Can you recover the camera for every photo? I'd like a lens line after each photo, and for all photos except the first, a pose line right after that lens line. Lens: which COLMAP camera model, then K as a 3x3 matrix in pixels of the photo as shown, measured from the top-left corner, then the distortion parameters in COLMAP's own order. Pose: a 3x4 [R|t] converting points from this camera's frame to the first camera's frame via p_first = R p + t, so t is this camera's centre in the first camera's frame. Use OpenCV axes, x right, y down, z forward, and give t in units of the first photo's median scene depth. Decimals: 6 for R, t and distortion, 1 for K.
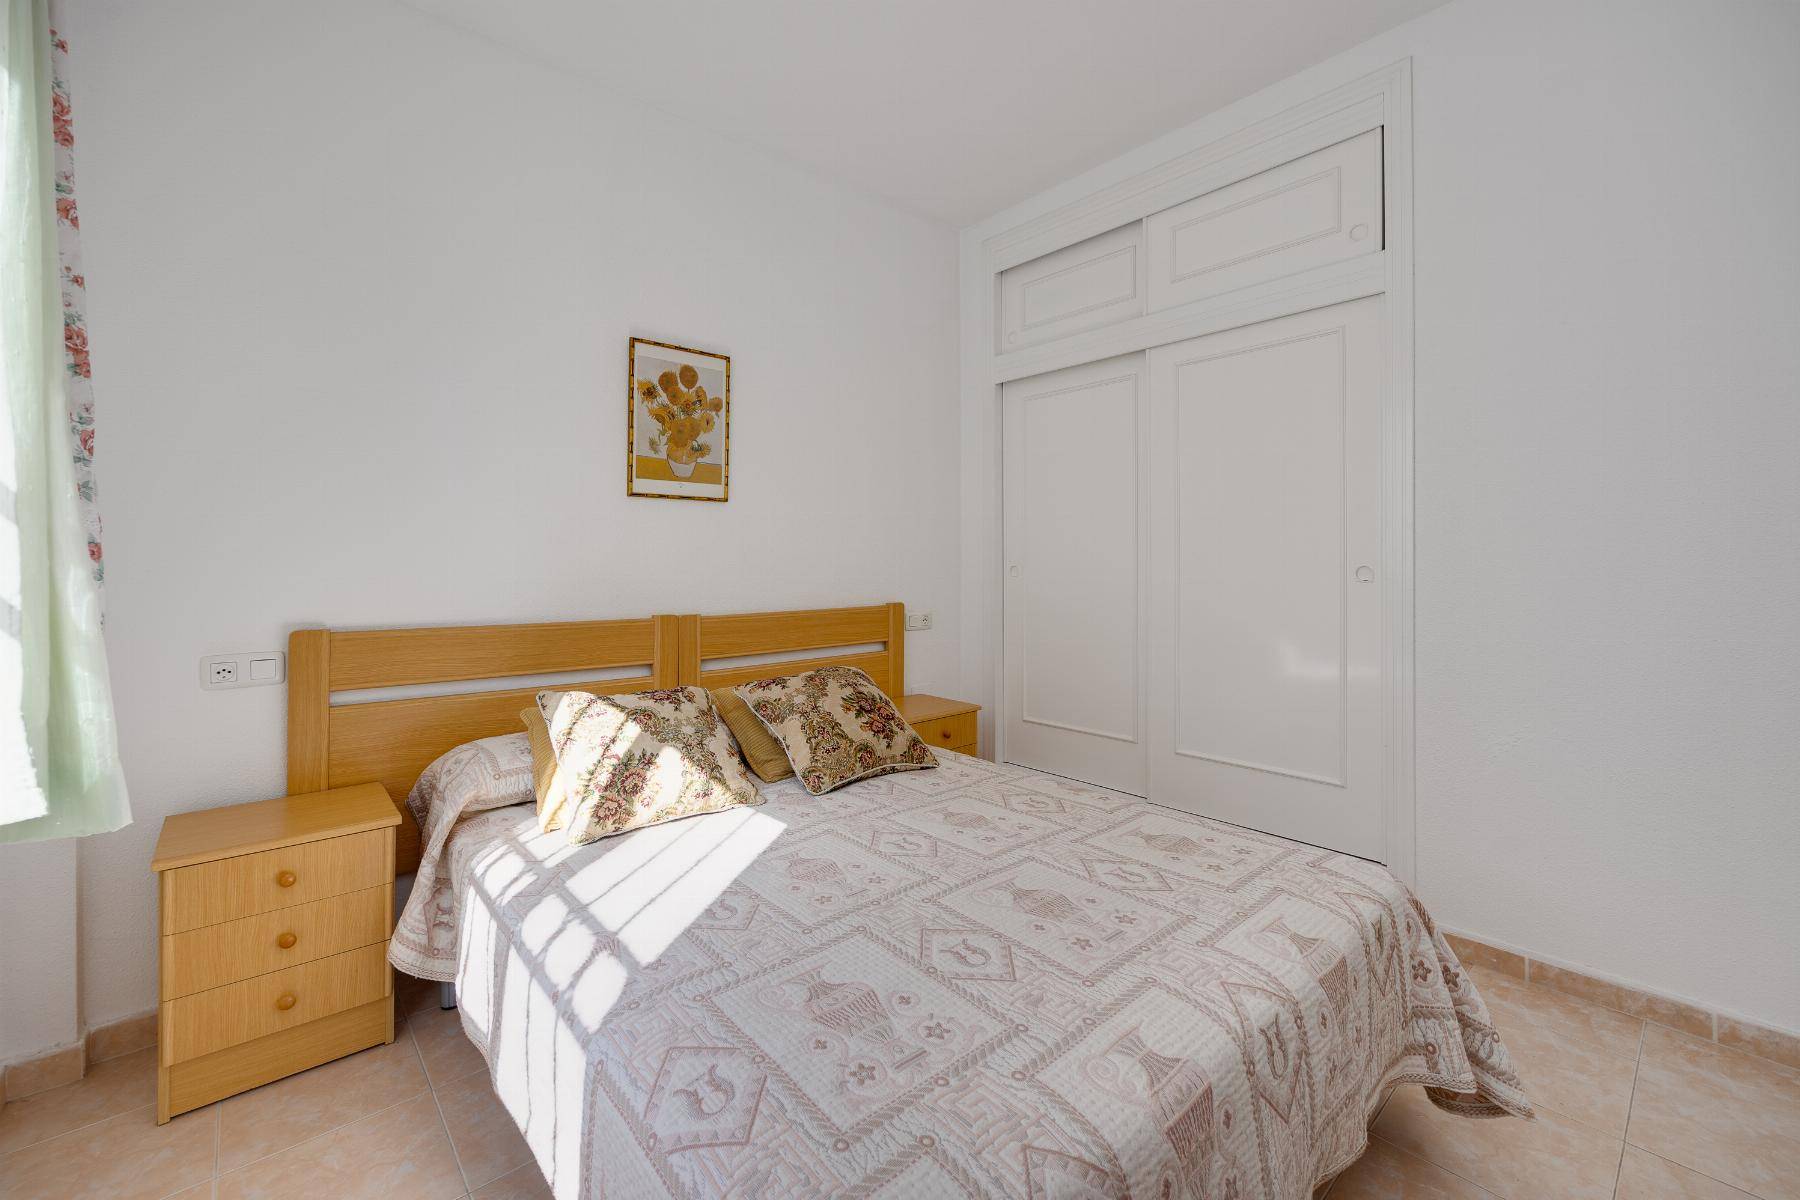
lens RADIAL K [[755.3, 0, 904.2], [0, 755.3, 555.8], [0, 0, 1]] dist [-0.003723, -0.000250]
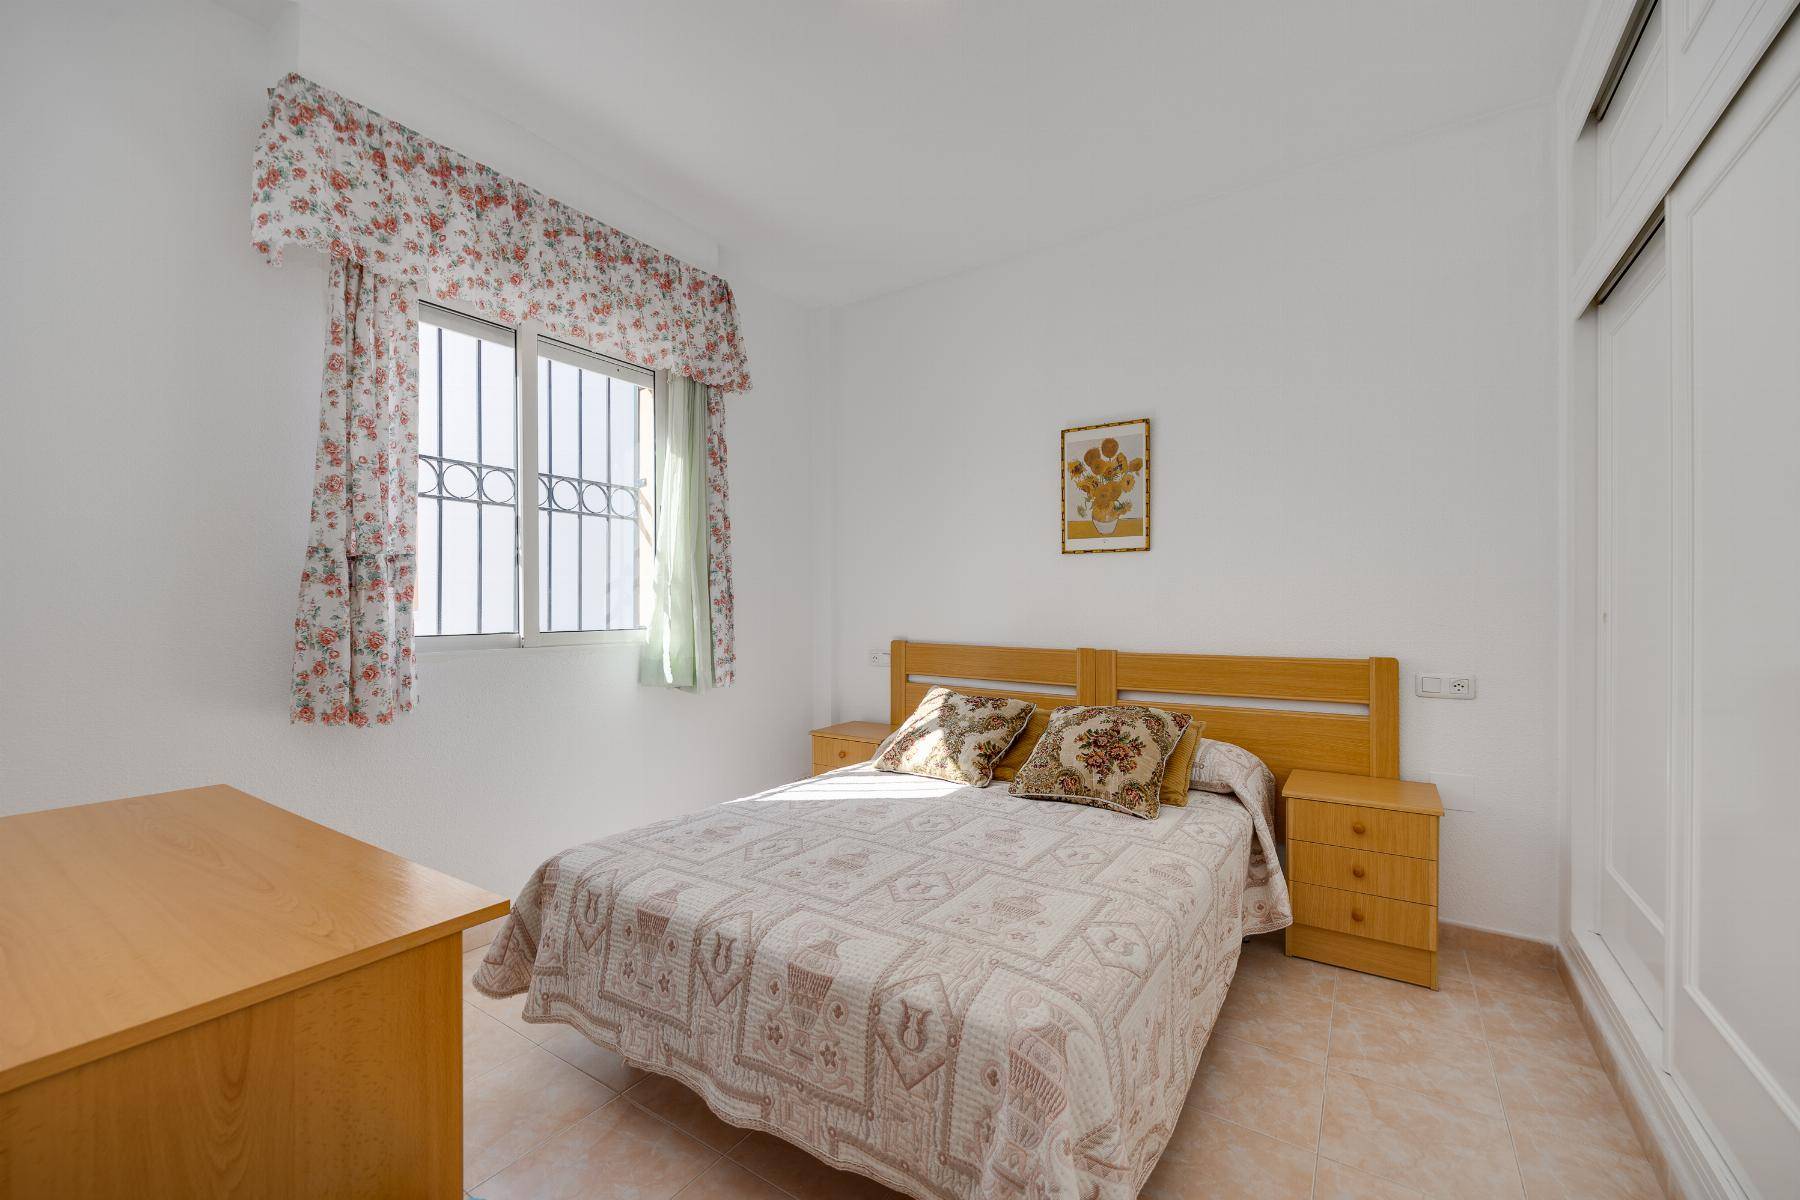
lens RADIAL K [[766.8, 0, 900.0], [0, 766.8, 600.0], [0, 0, 1]] dist [-0.002569, -0.000212]
pose [[0.224465, -0.001307, -0.974481, 0.840102], [0.011255, 0.999936, 0.001251, -0.005105], [0.974417, -0.011249, 0.224465, 0.428782]]
